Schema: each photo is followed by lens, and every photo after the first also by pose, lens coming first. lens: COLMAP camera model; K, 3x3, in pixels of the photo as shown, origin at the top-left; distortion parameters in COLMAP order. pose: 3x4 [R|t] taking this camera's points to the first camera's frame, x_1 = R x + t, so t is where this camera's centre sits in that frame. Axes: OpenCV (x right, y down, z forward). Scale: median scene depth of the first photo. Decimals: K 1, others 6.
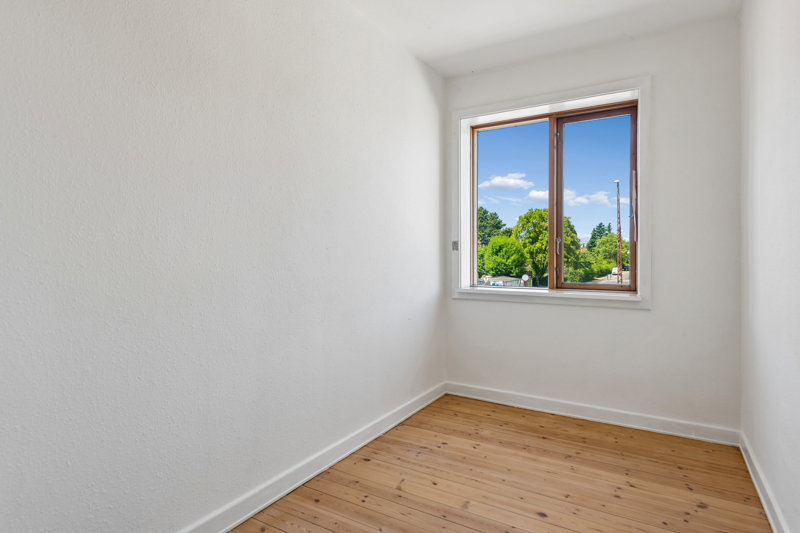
lens RADIAL K [[441.6, 0, 395.6], [0, 441.6, 262.4], [0, 0, 1]] dist [0.000487, 0.001052]
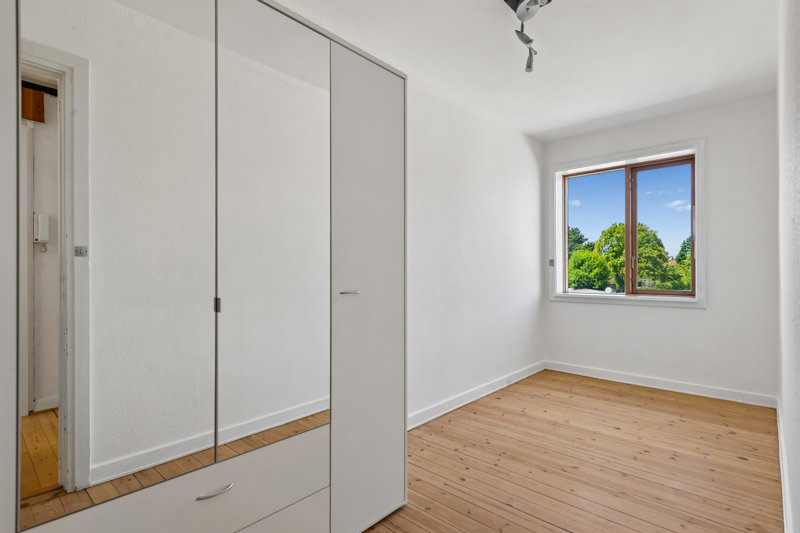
lens RADIAL K [[394.7, 0, 397.1], [0, 394.7, 272.8], [0, 0, 1]] dist [0.002692, -0.001278]
pose [[0.978869, -0.003185, -0.204465, -0.099250], [0.001620, 0.999968, -0.007821, 0.003208], [0.204483, 0.007325, 0.978843, -0.359504]]
